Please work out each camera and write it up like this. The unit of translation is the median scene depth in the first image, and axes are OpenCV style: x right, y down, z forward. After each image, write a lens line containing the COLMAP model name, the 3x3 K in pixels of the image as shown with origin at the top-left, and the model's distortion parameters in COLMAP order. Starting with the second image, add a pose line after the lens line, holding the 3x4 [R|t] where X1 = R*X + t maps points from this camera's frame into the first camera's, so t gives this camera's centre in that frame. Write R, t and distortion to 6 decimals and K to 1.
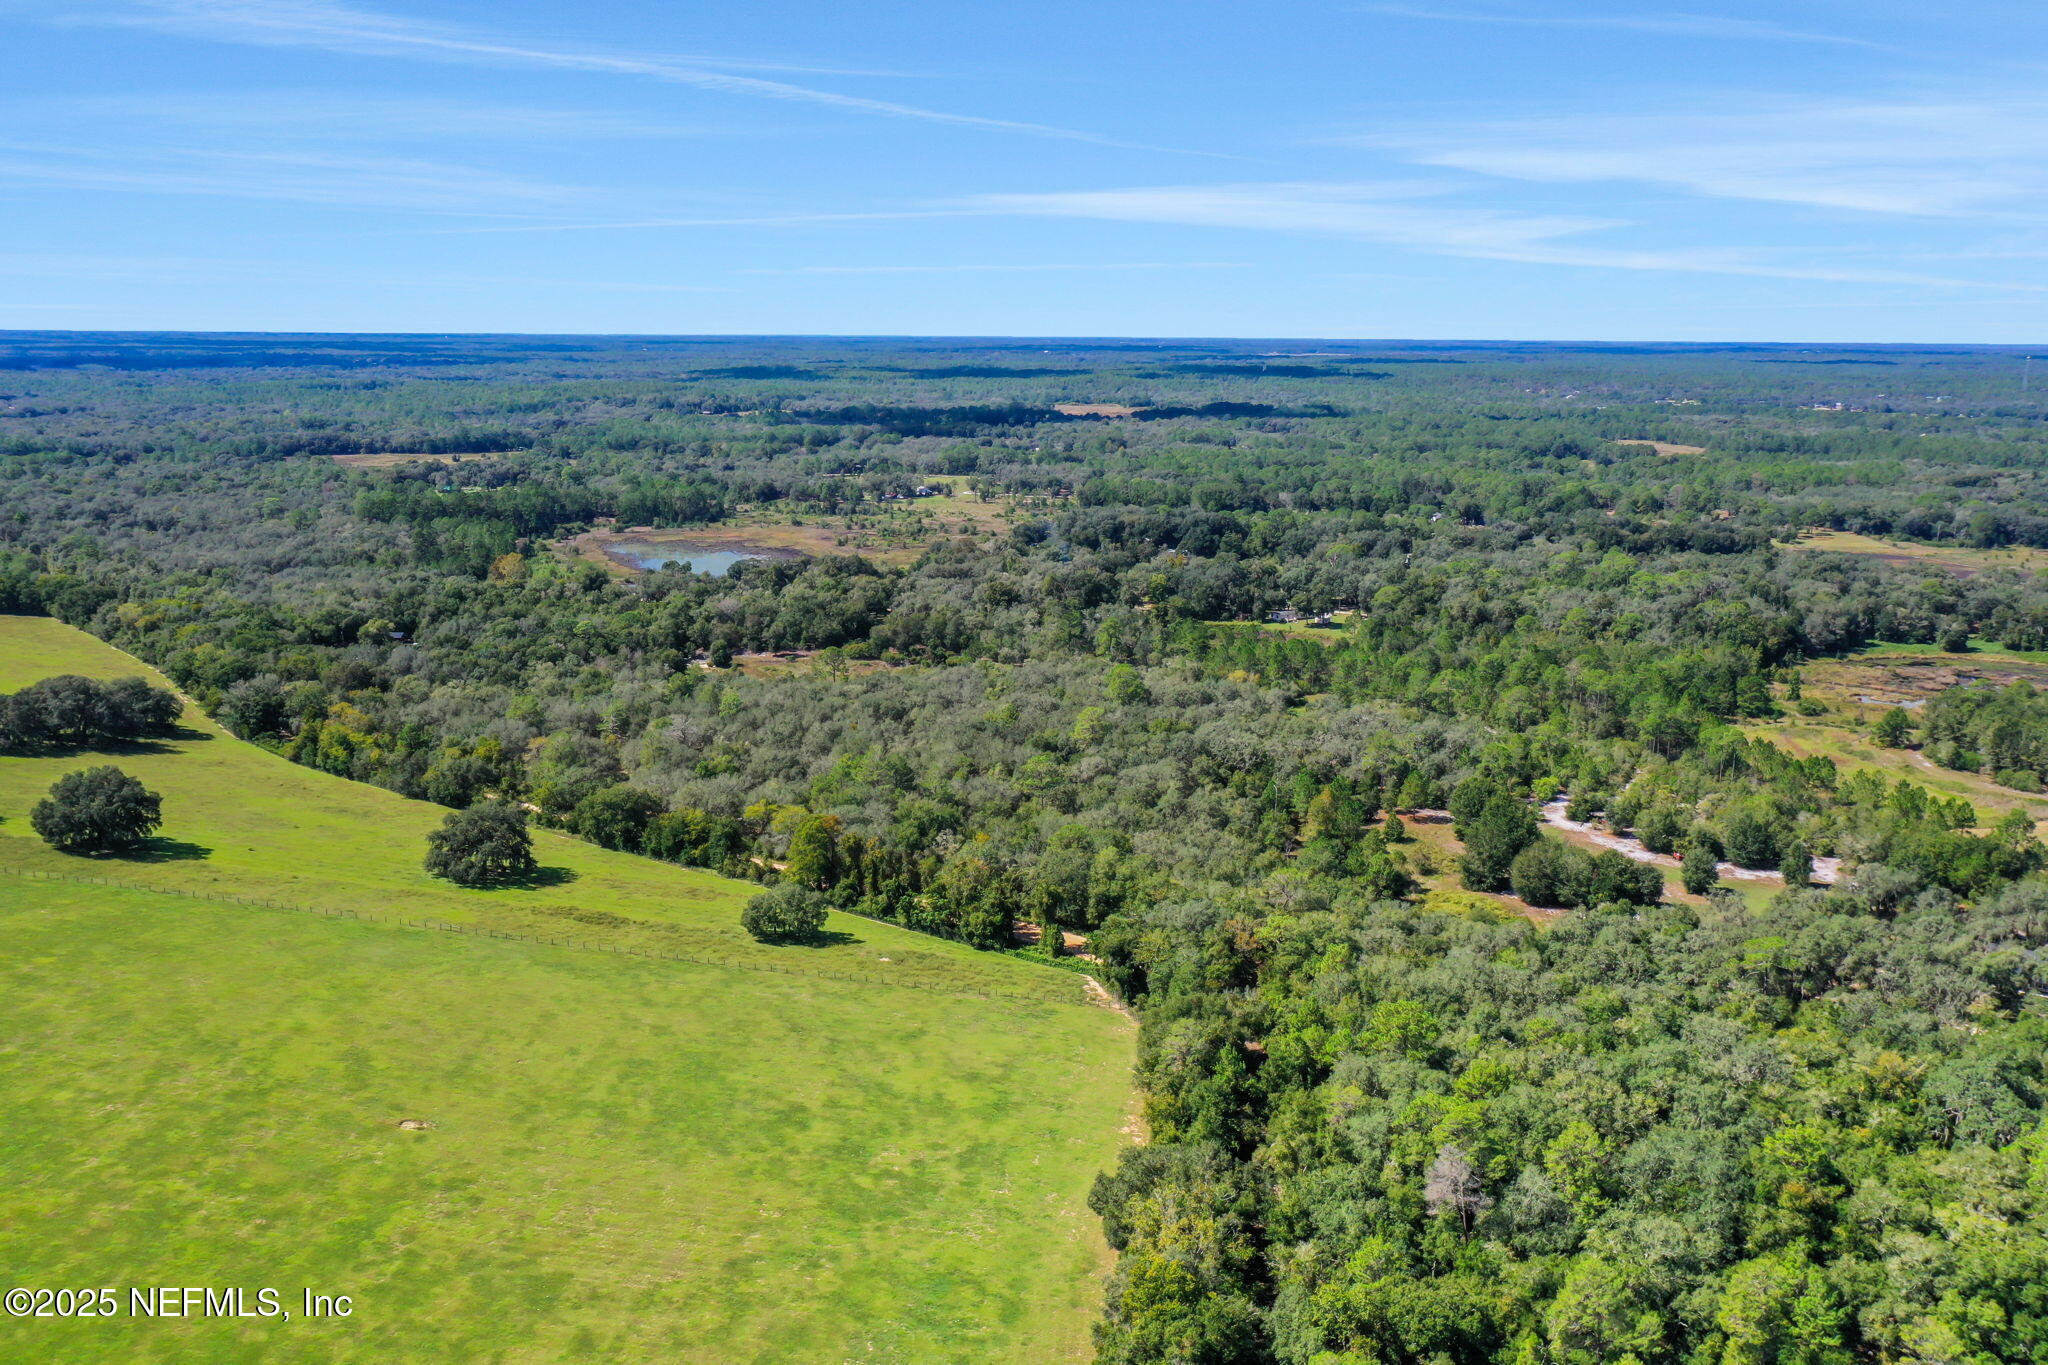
lens RADIAL K [[1641.6, 0, 1035.3], [0, 1641.6, 682.3], [0, 0, 1]] dist [0.004276, 0.001986]
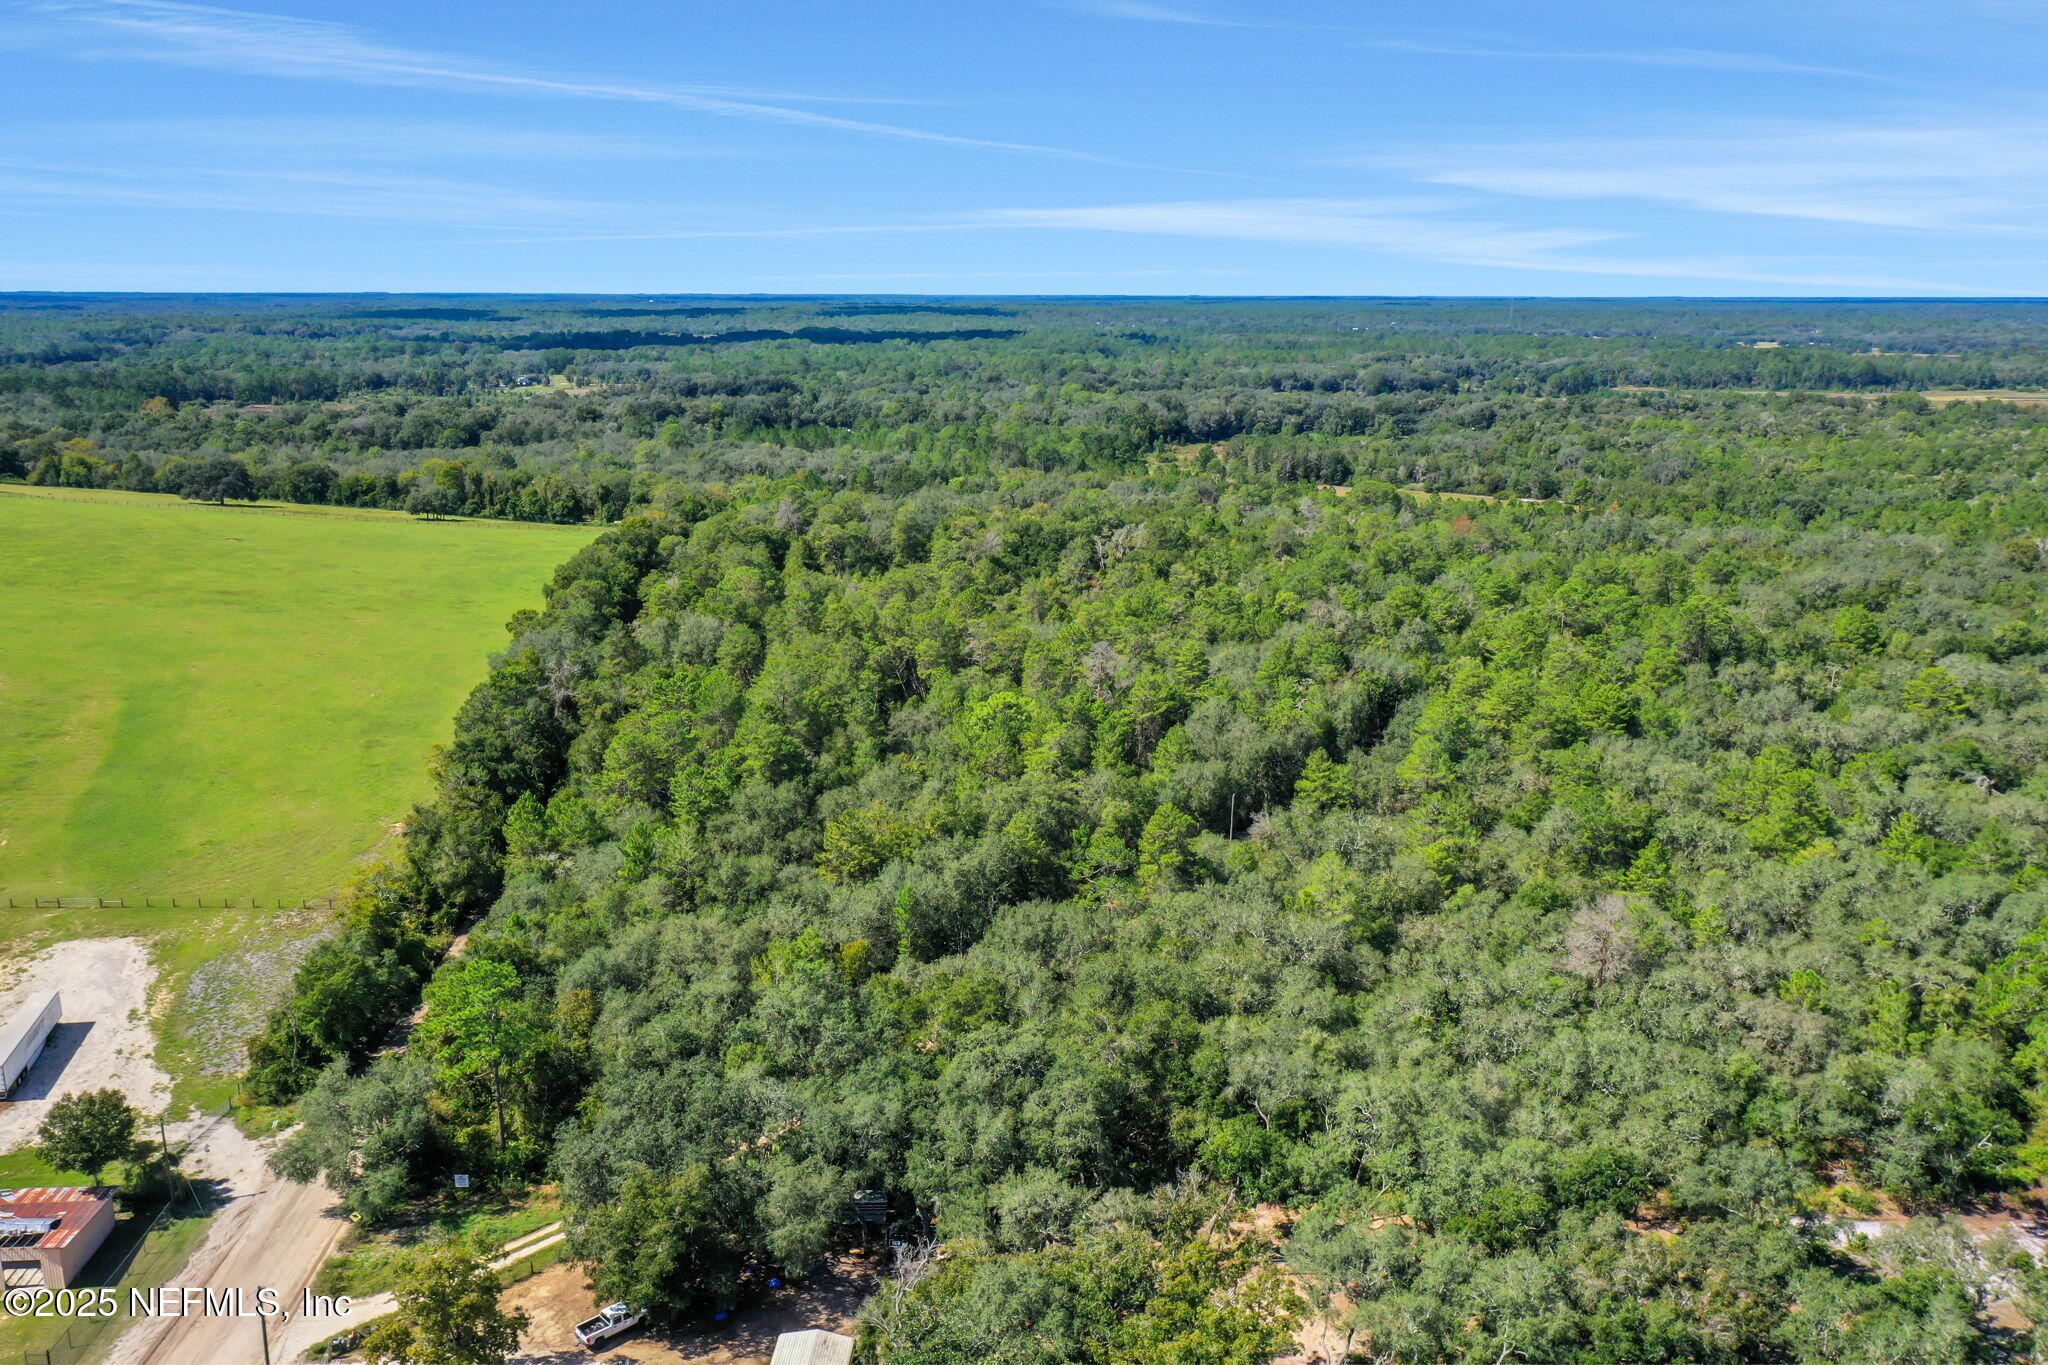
lens RADIAL K [[1671.0, 0, 992.9], [0, 1671.0, 681.8], [0, 0, 1]] dist [0.005252, -0.002849]
pose [[0.979923, -0.045411, 0.194136, 0.024941], [0.041733, 0.998864, 0.022993, 0.130956], [-0.194960, -0.014430, 0.980705, -0.308212]]
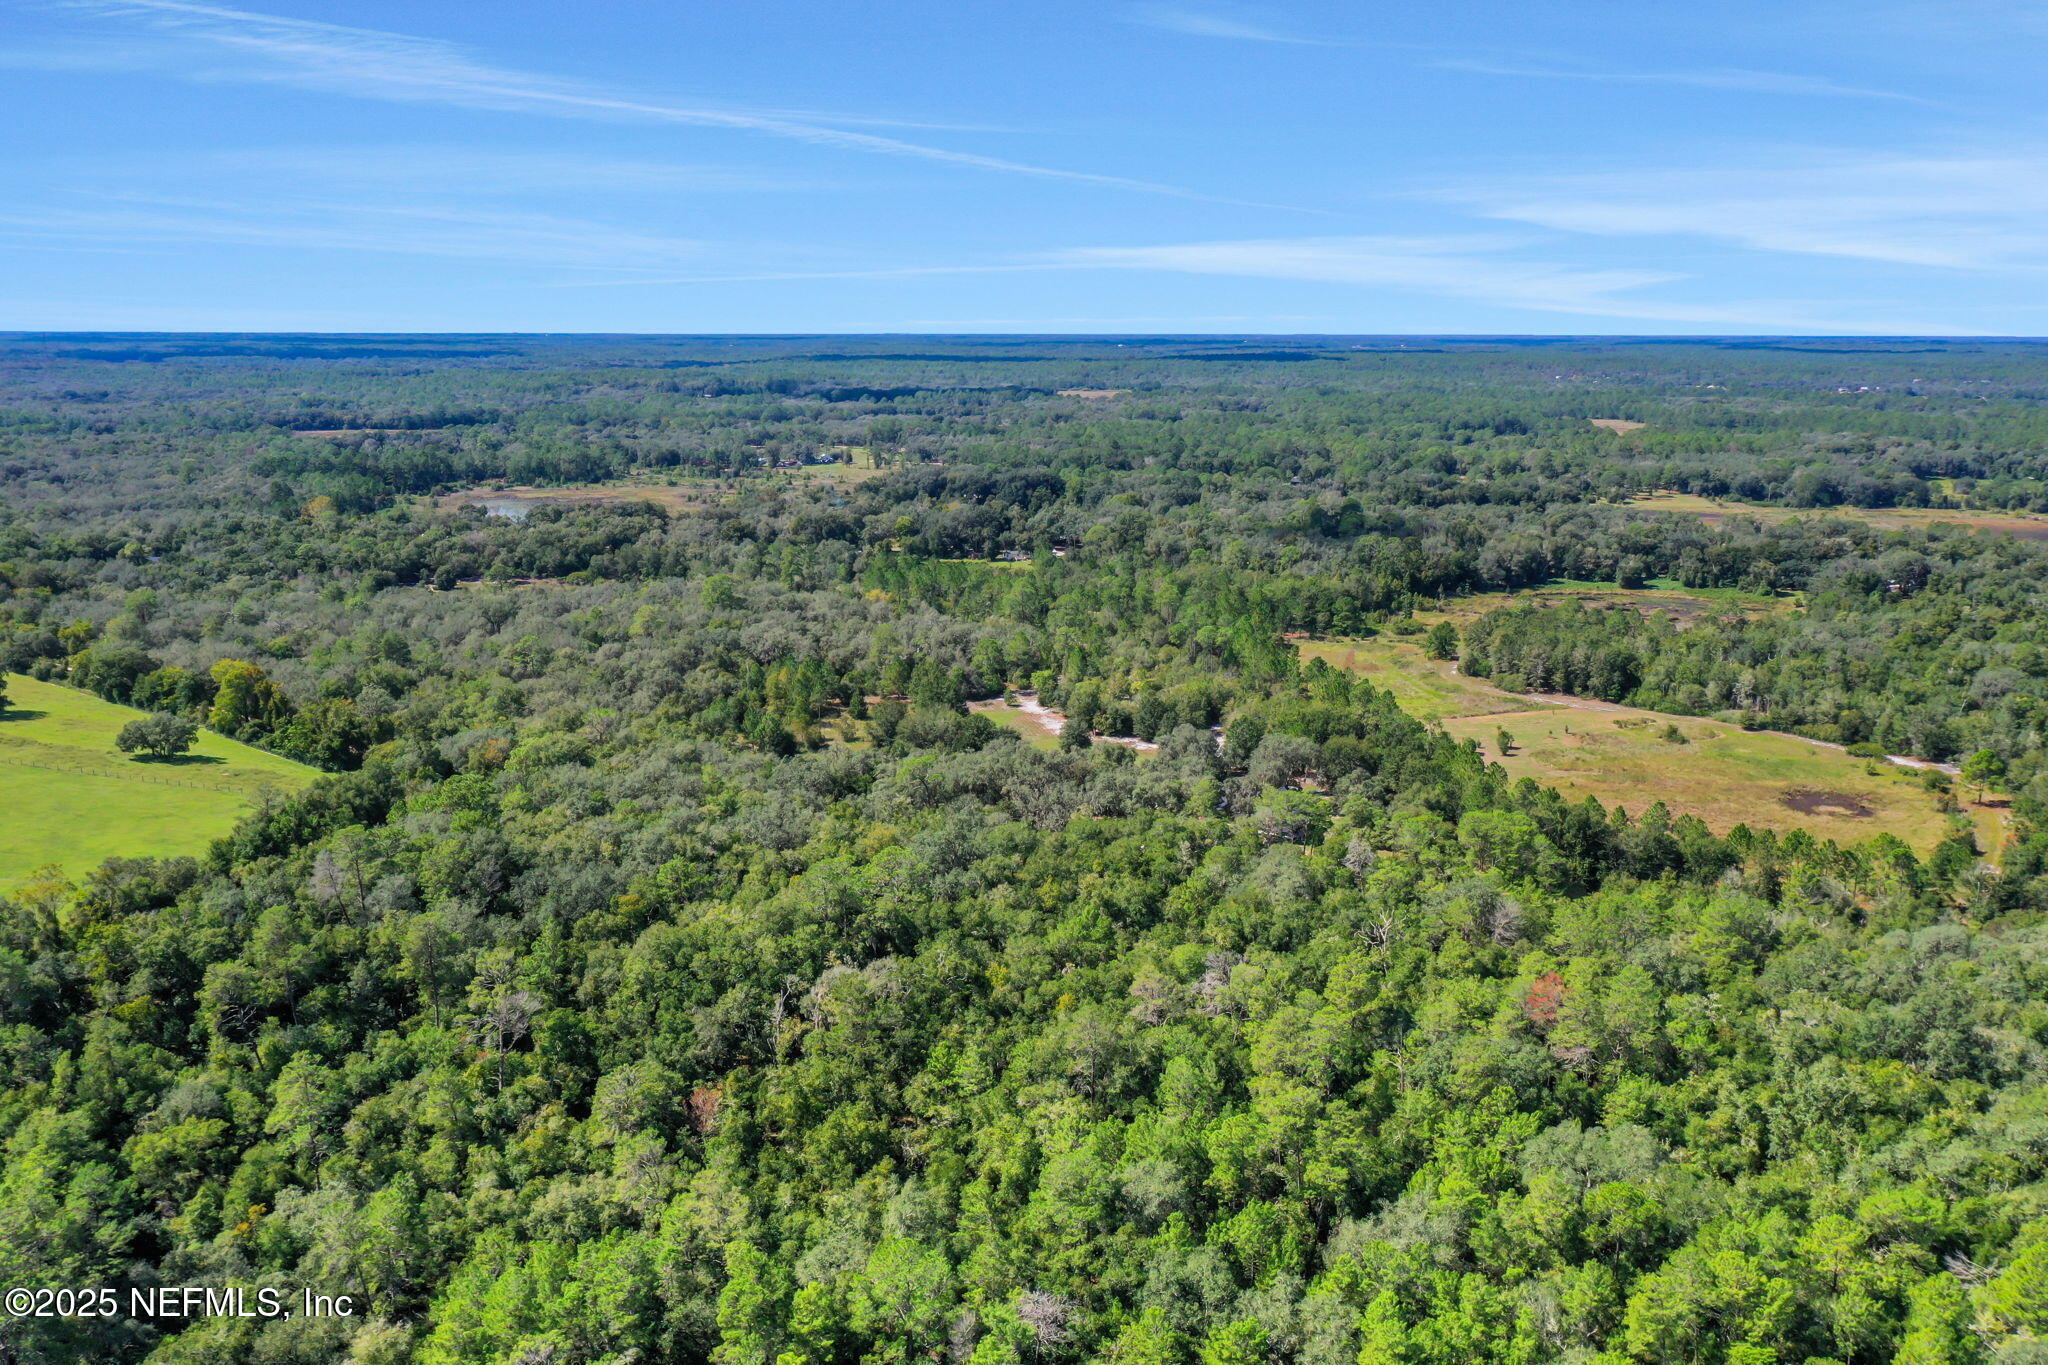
lens RADIAL K [[1668.3, 0, 1024.0], [0, 1668.3, 682.5], [0, 0, 1]] dist [-0.000286, -0.003200]
pose [[0.997303, 0.012564, -0.072305, 0.236241], [-0.012712, 0.999918, -0.001582, 0.042146], [0.072279, 0.002497, 0.997381, -0.055679]]
